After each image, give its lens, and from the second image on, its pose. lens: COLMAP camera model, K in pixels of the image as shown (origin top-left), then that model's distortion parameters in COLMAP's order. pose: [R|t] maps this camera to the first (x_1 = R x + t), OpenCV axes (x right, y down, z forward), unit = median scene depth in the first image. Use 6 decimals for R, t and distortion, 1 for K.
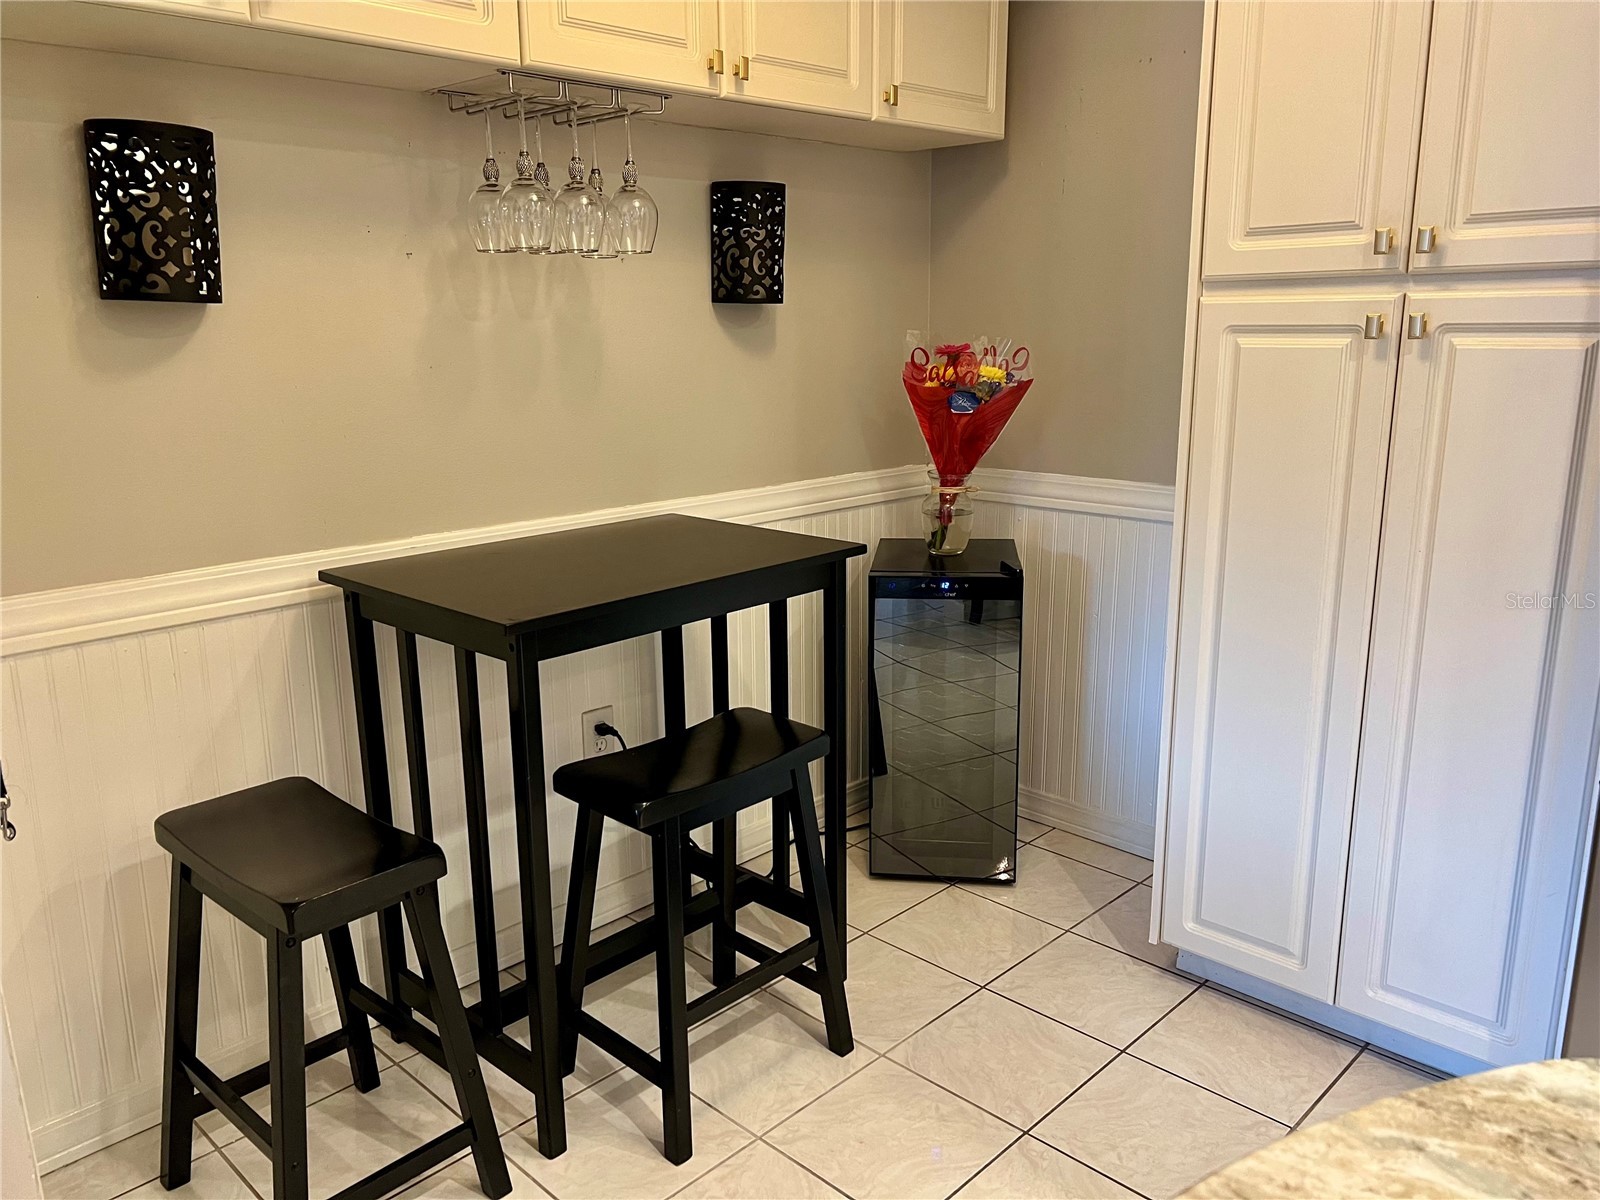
lens RADIAL K [[1200.5, 0, 797.8], [0, 1200.5, 607.4], [0, 0, 1]] dist [0.054789, -0.060894]
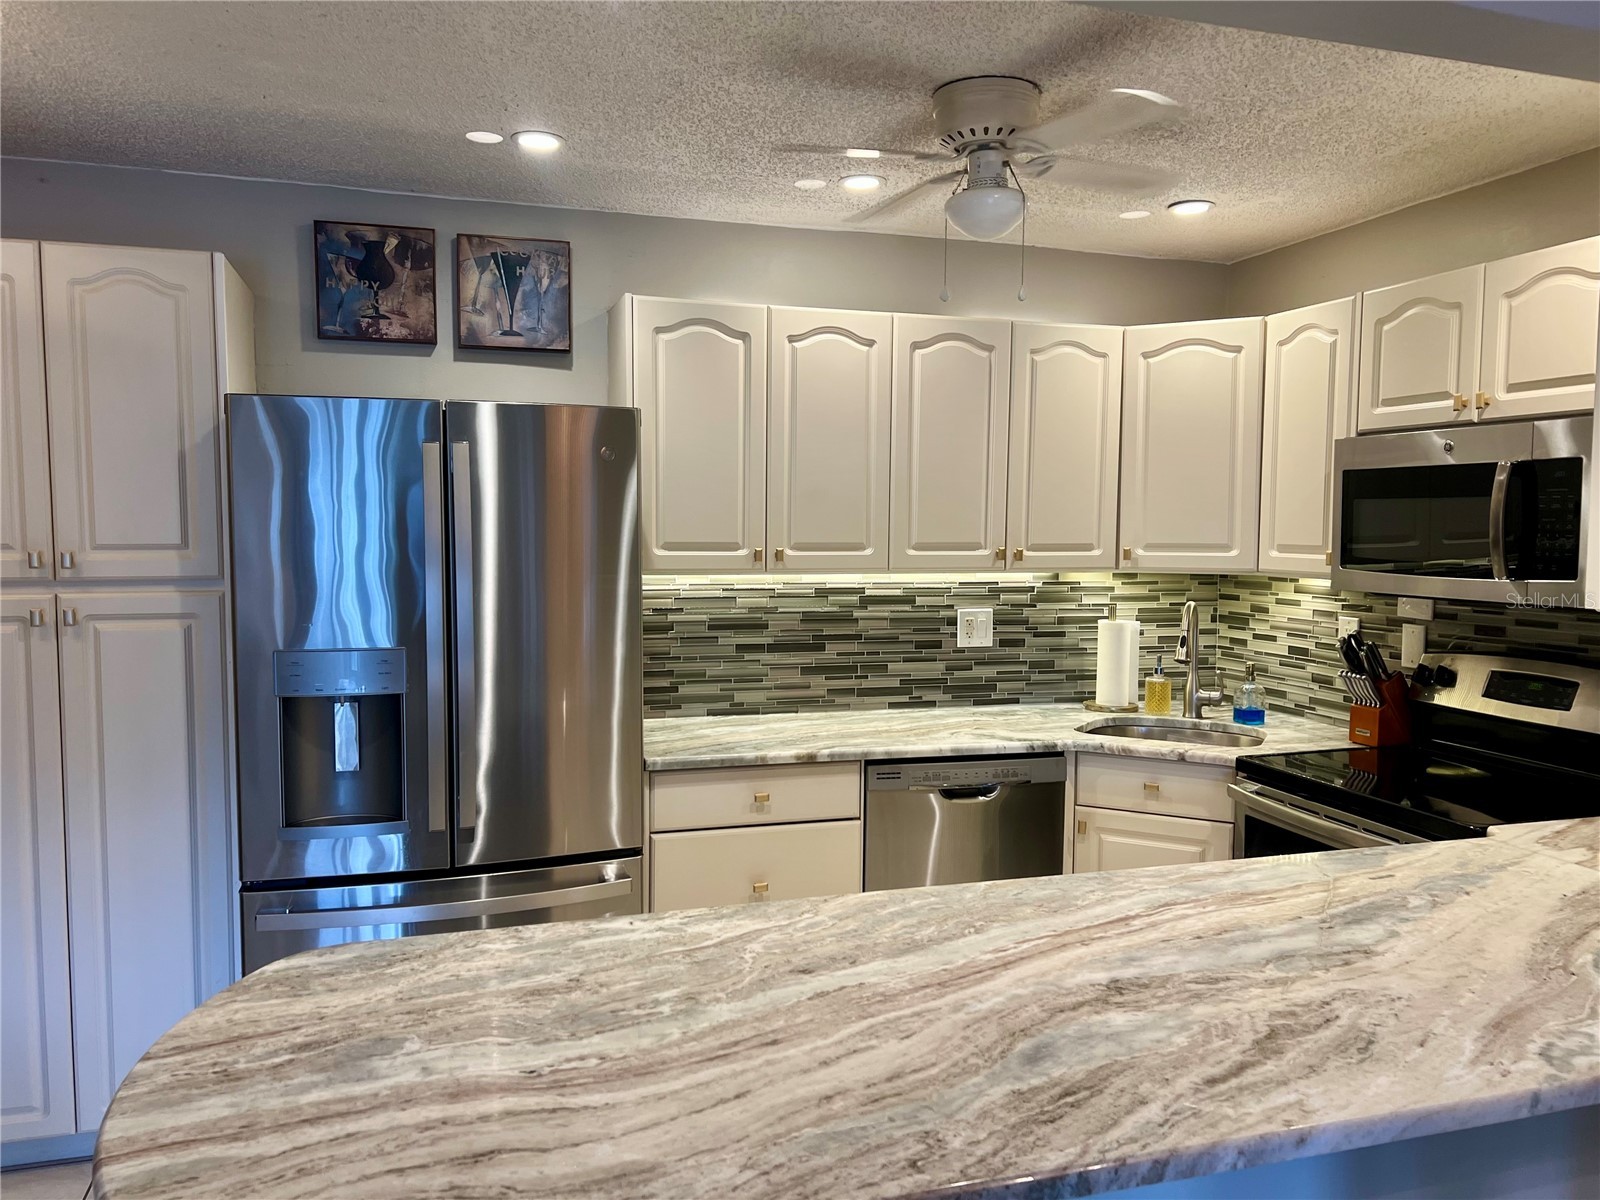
lens RADIAL K [[1200.5, 0, 801.1], [0, 1200.5, 609.4], [0, 0, 1]] dist [0.054789, -0.060894]
pose [[0.466967, -0.049638, 0.882880, -0.303943], [0.200826, 0.978287, -0.051217, 0.008176], [-0.861168, 0.201223, 0.466797, -0.362050]]
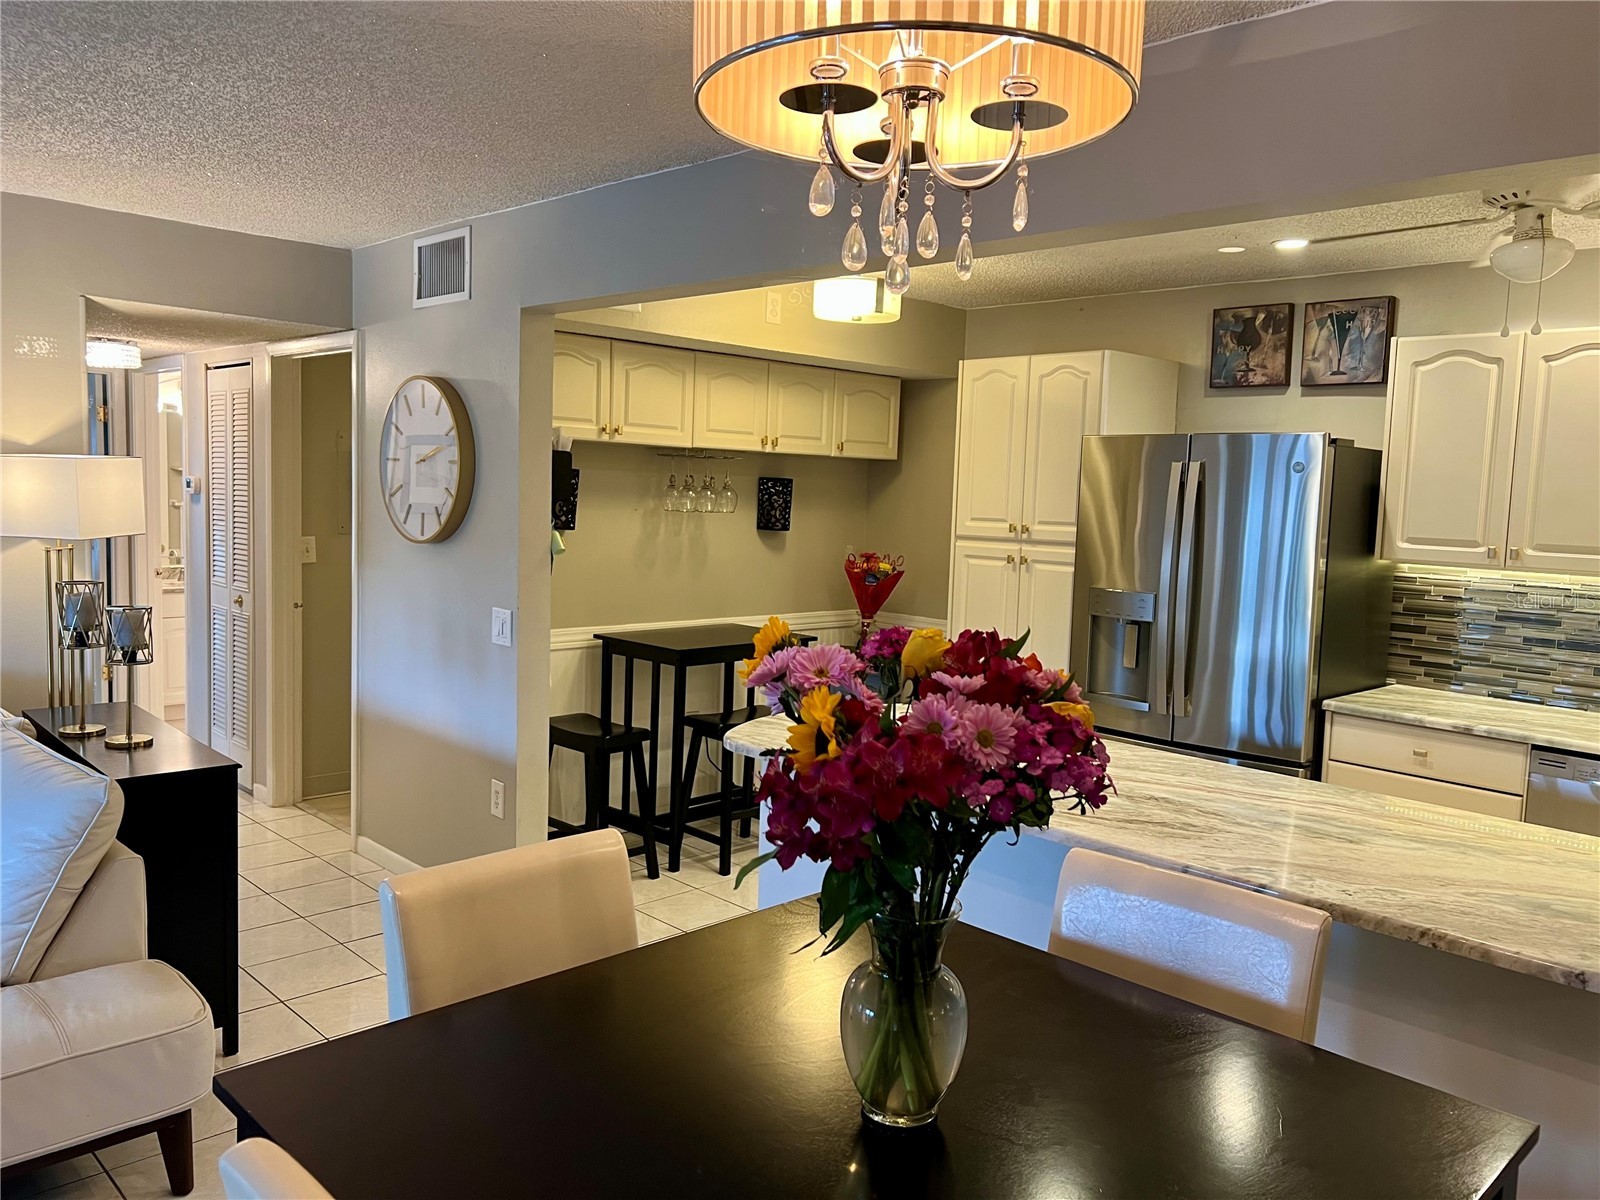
lens RADIAL K [[1200.5, 0, 804.8], [0, 1200.5, 594.8], [0, 0, 1]] dist [0.054789, -0.060894]
pose [[0.998767, 0.047869, -0.013142, 0.059029], [-0.049306, 0.987310, -0.150958, 0.222389], [0.005749, 0.151420, 0.988453, -1.335653]]
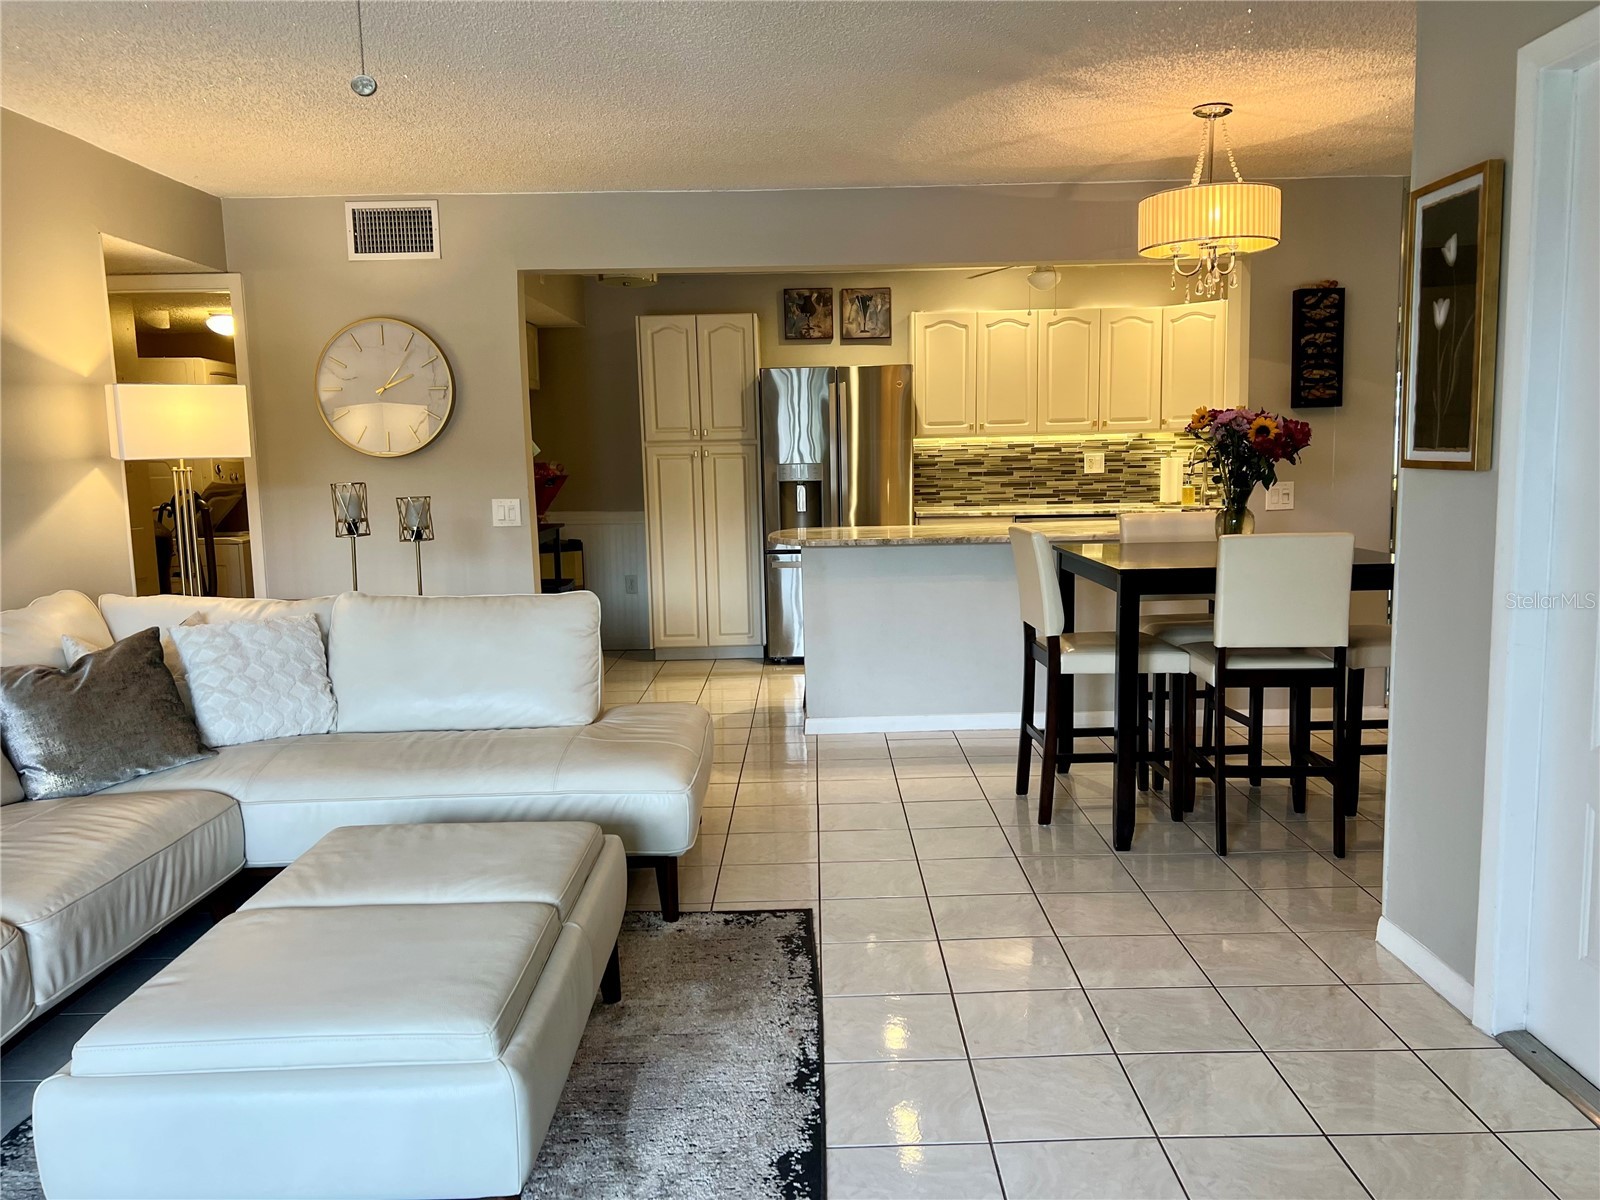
lens RADIAL K [[1200.5, 0, 797.6], [0, 1200.5, 614.6], [0, 0, 1]] dist [0.054789, -0.060894]
pose [[0.716244, -0.098892, 0.690807, -1.710683], [0.180522, 0.982470, -0.046524, 0.437423], [-0.674096, 0.158028, 0.721541, -1.636284]]
